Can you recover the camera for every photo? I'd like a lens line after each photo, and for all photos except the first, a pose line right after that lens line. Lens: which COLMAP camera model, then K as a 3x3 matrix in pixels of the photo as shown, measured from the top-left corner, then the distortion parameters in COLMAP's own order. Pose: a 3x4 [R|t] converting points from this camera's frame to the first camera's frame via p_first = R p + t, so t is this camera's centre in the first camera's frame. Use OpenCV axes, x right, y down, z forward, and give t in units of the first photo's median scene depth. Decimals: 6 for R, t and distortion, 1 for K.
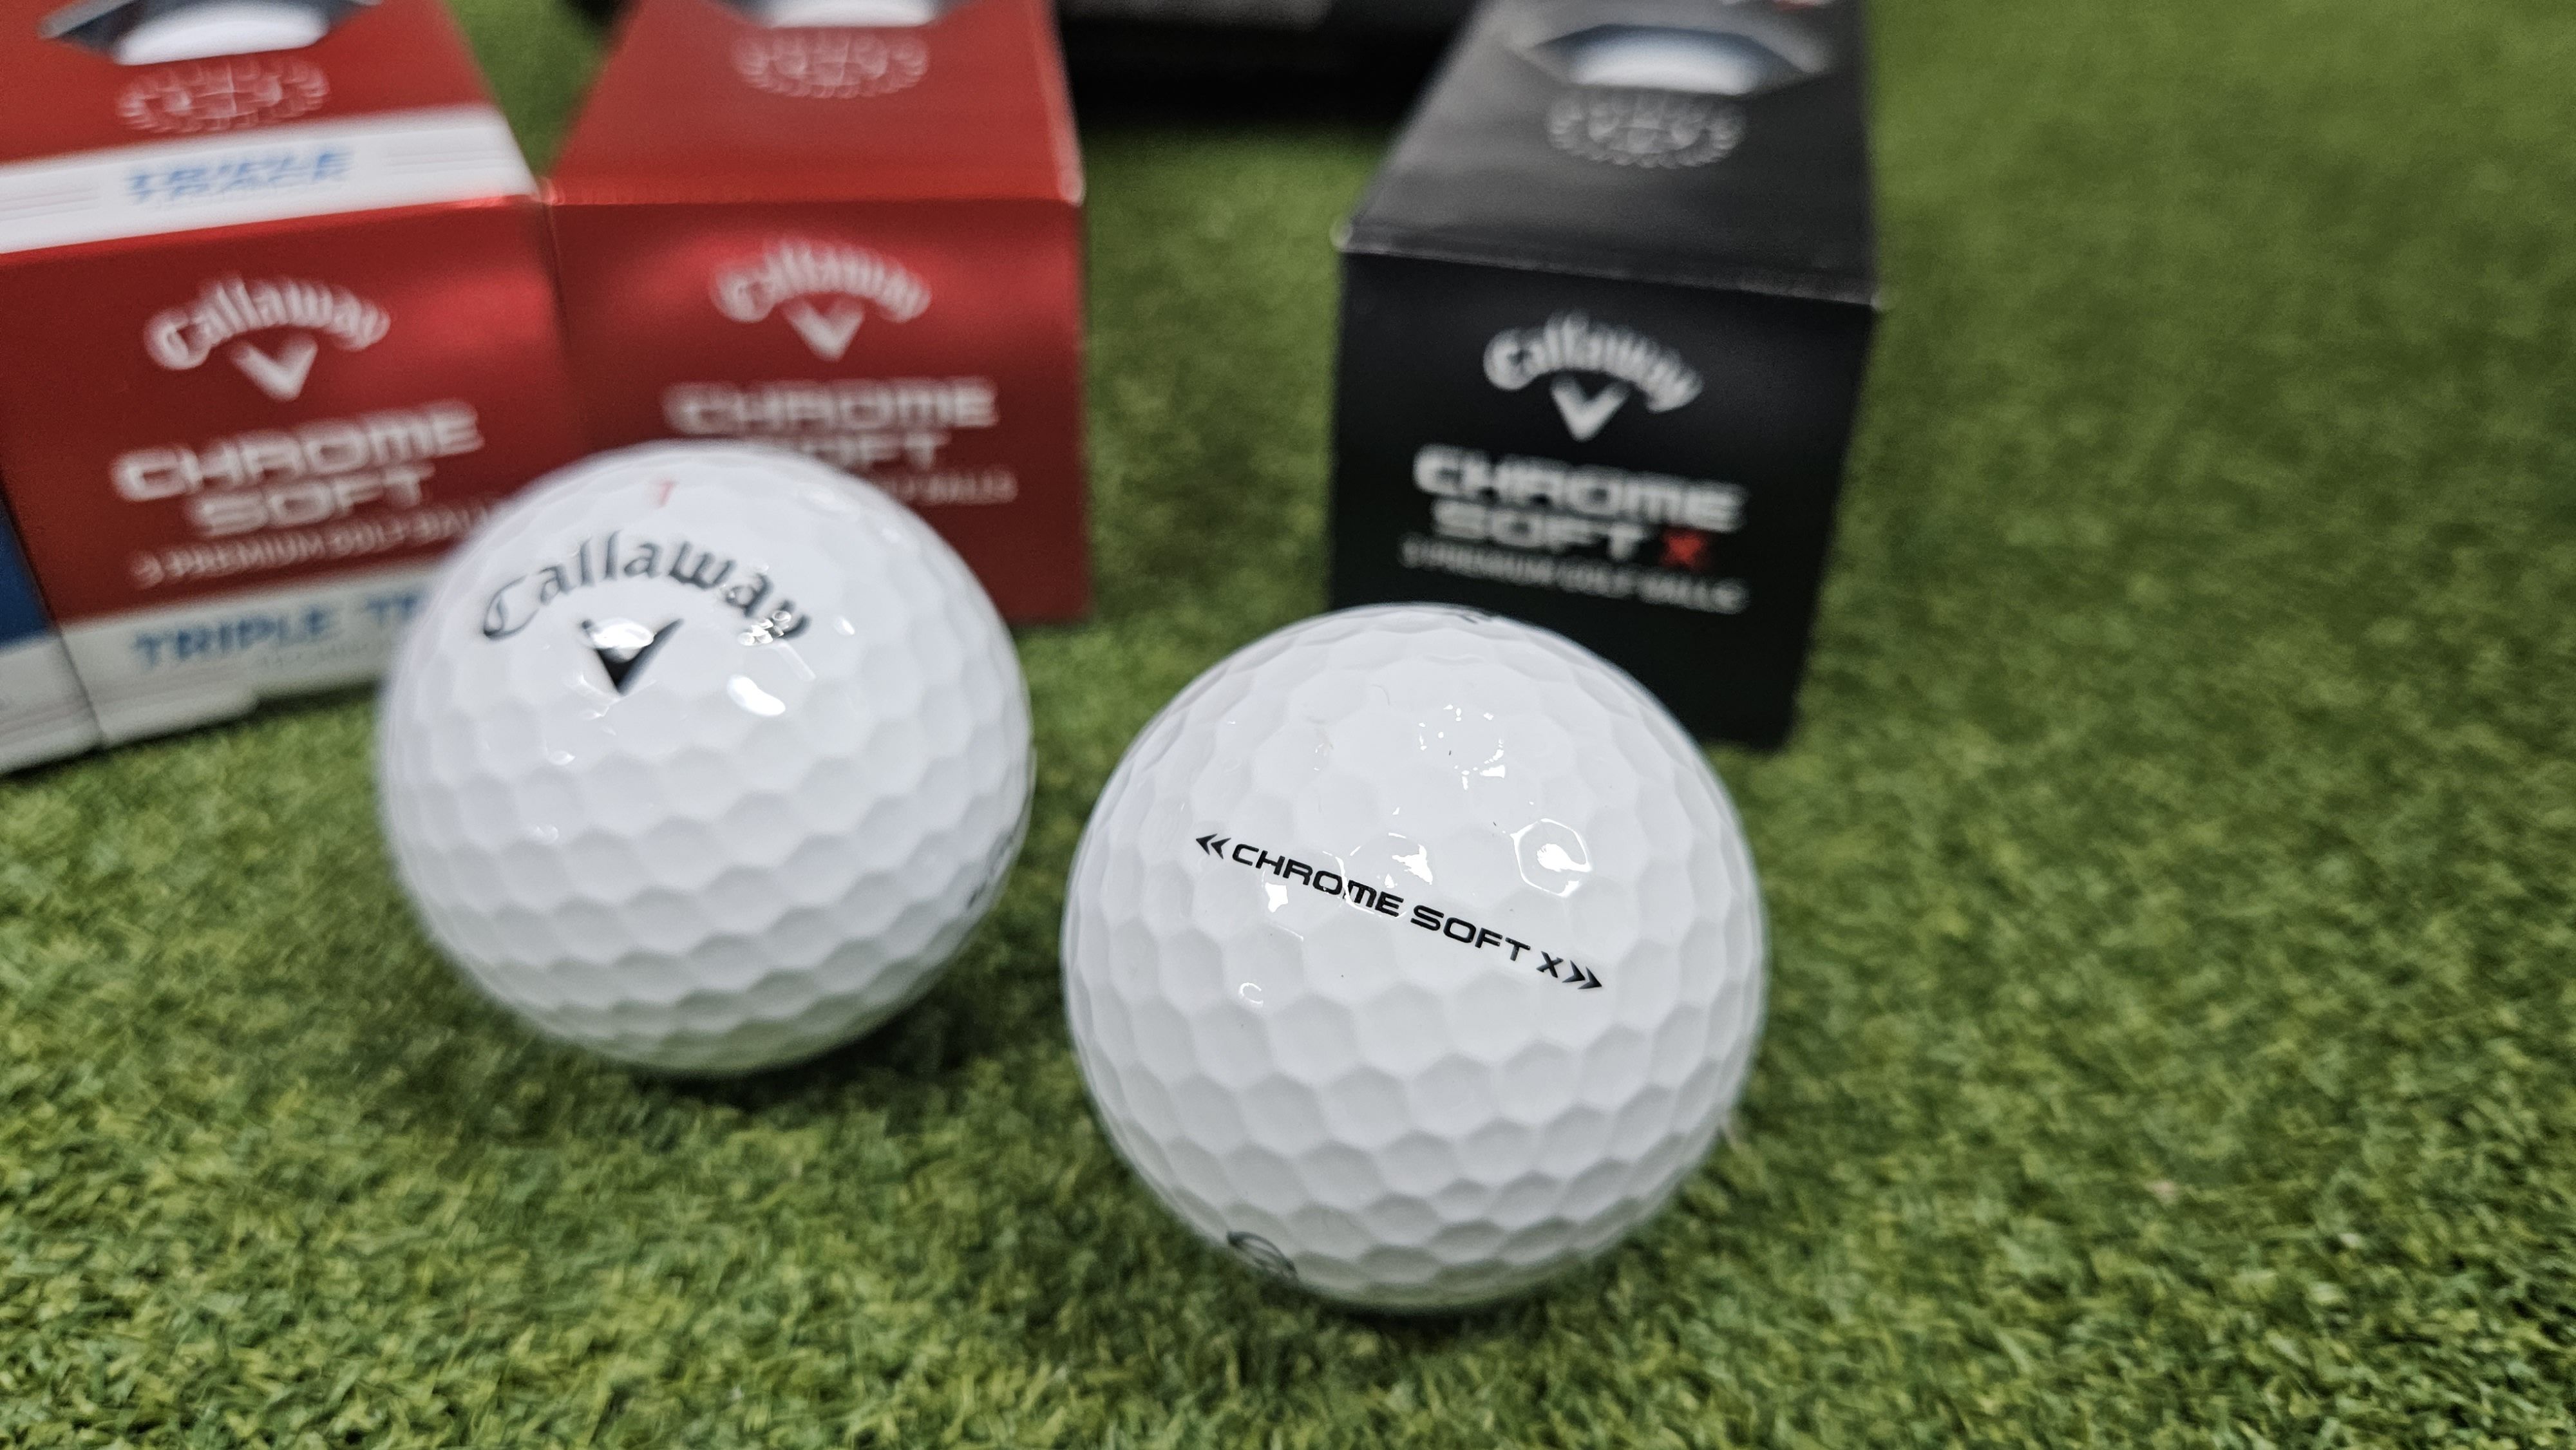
lens RADIAL K [[1847.1, 0, 1306.2], [0, 1847.1, 758.6], [0, 0, 1]] dist [0.000552, -0.016543]
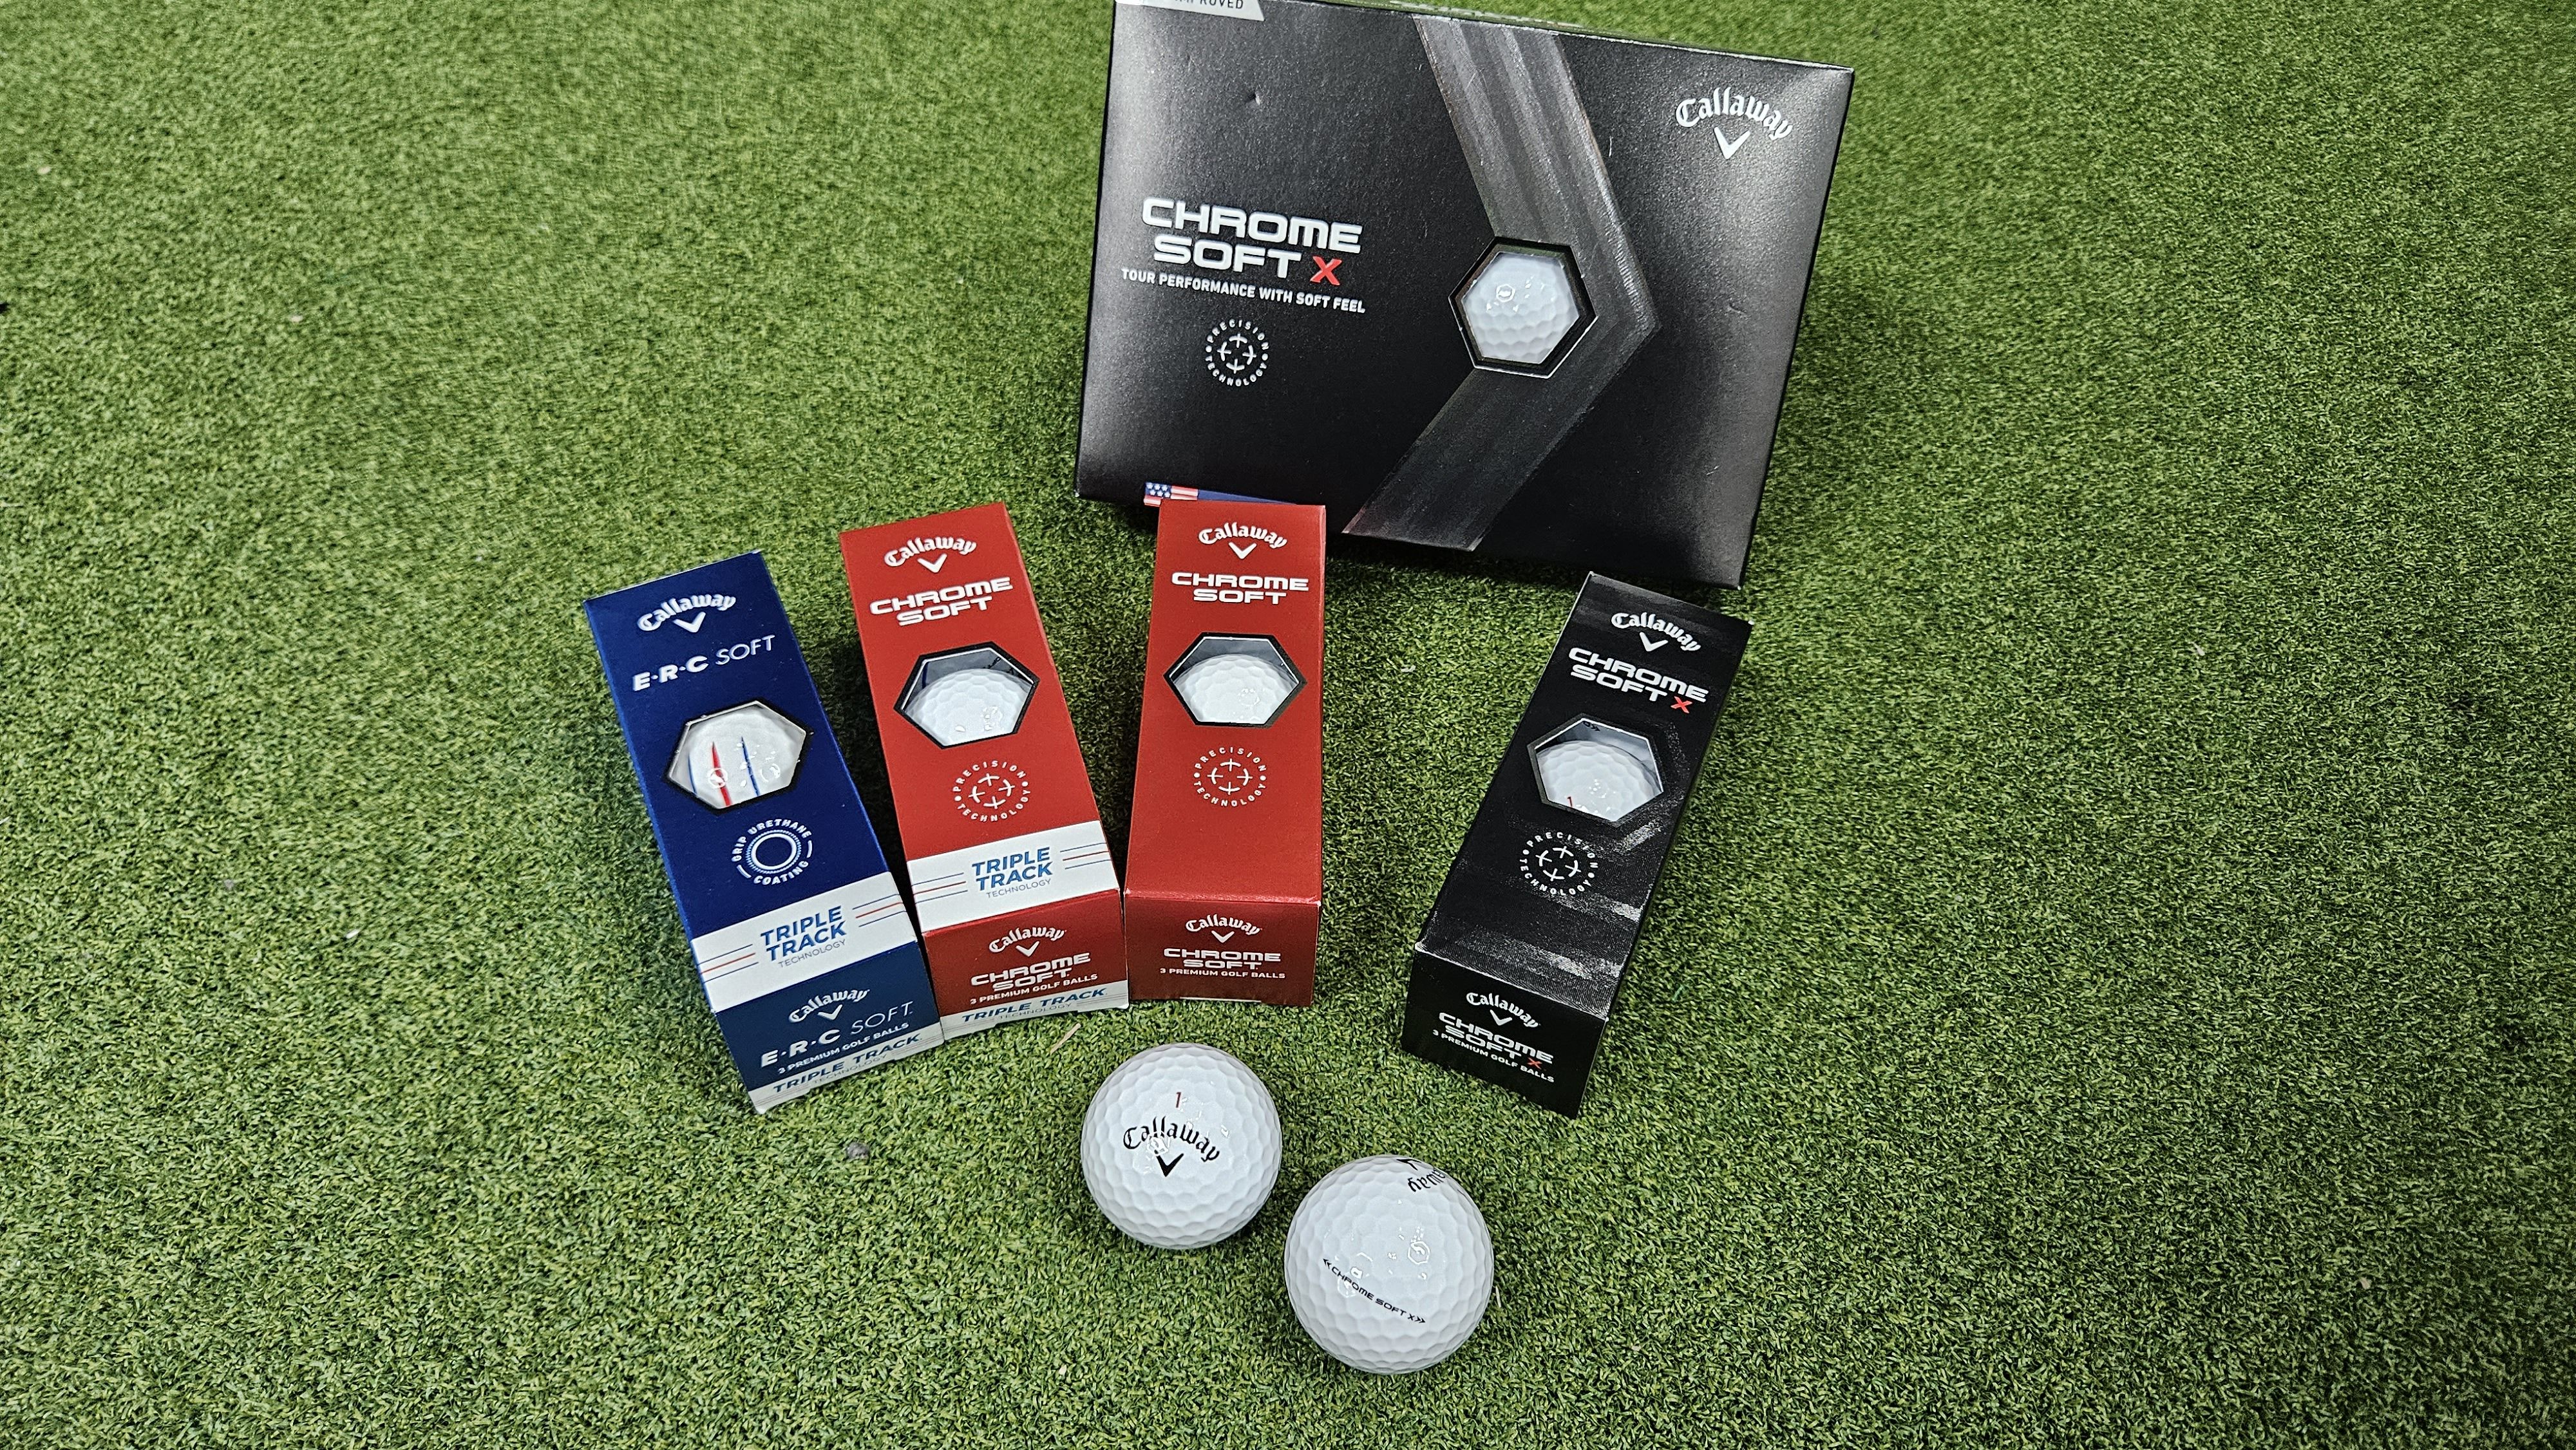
lens RADIAL K [[1847.1, 0, 1299.4], [0, 1847.1, 724.6], [0, 0, 1]] dist [0.000552, -0.016543]
pose [[0.985281, 0.134607, -0.105364, 0.109310], [-0.103519, 0.960352, 0.258860, -1.543160], [0.136031, -0.244142, 0.960151, -1.816914]]
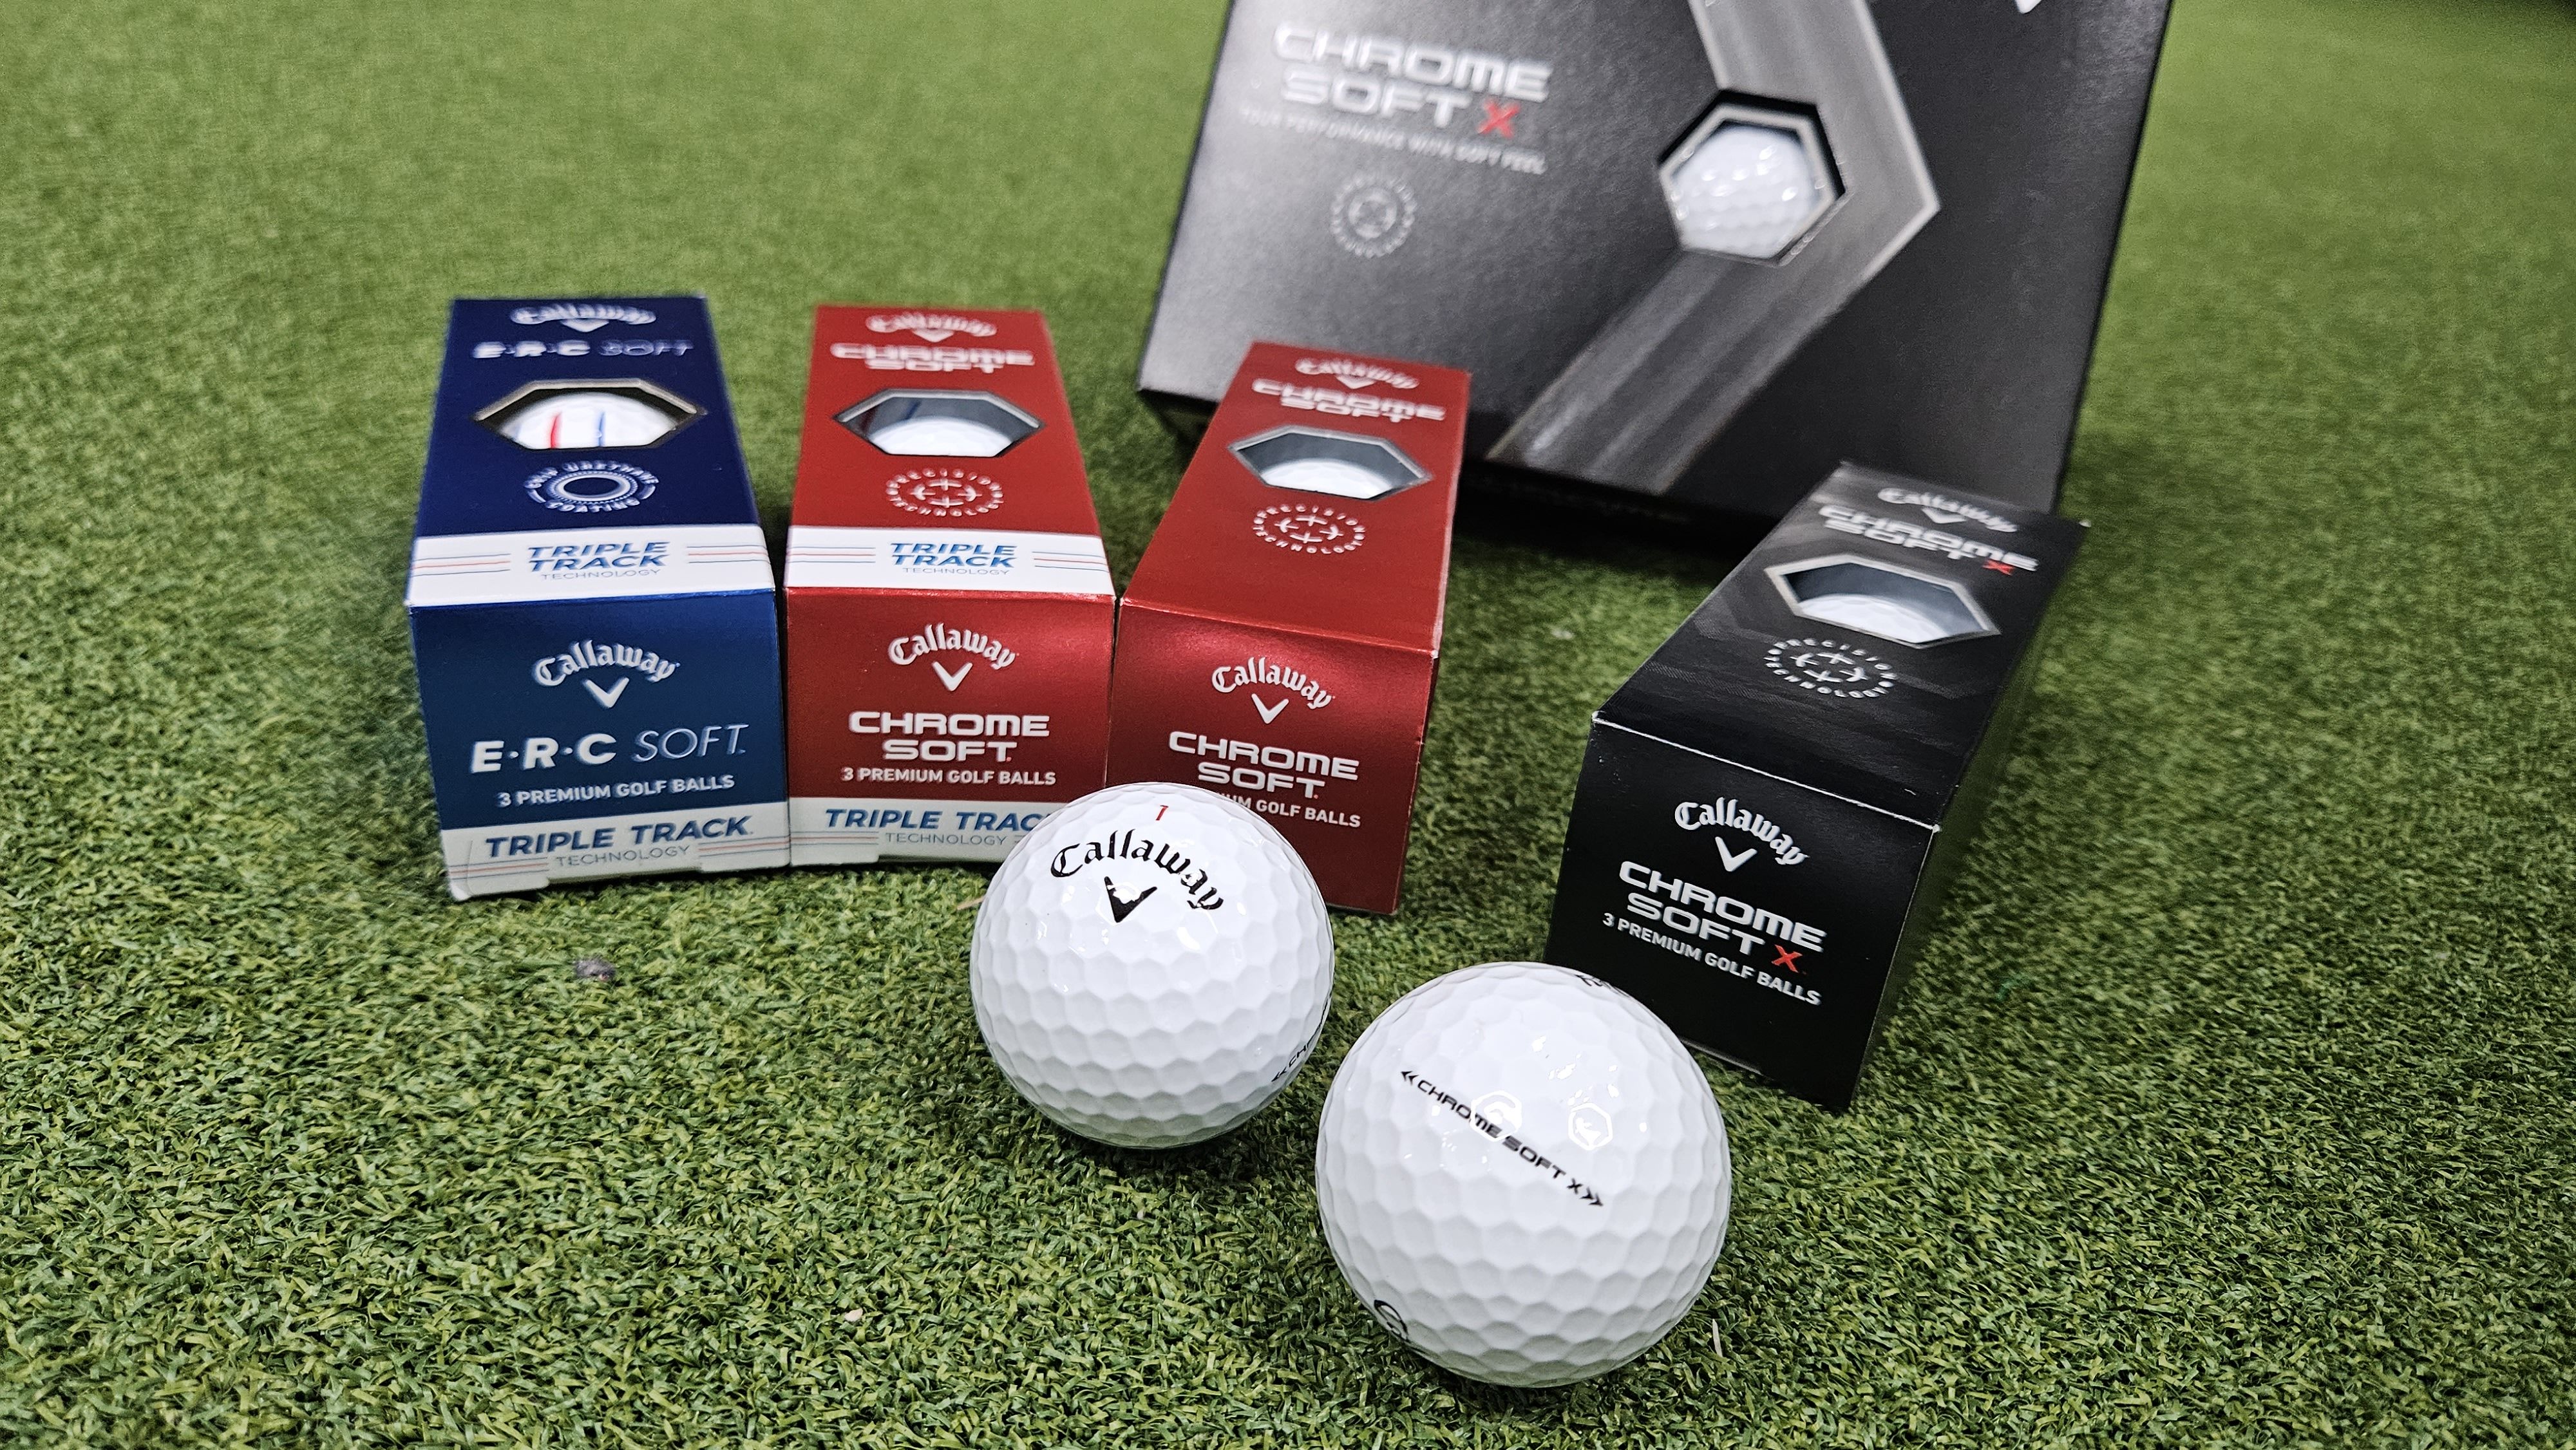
lens RADIAL K [[1847.1, 0, 1264.7], [0, 1847.1, 719.9], [0, 0, 1]] dist [0.000552, -0.016543]
pose [[0.956503, 0.188561, -0.222592, 0.122250], [-0.219247, 0.967996, -0.122125, -0.033161], [0.192441, 0.165616, 0.967232, -0.686247]]
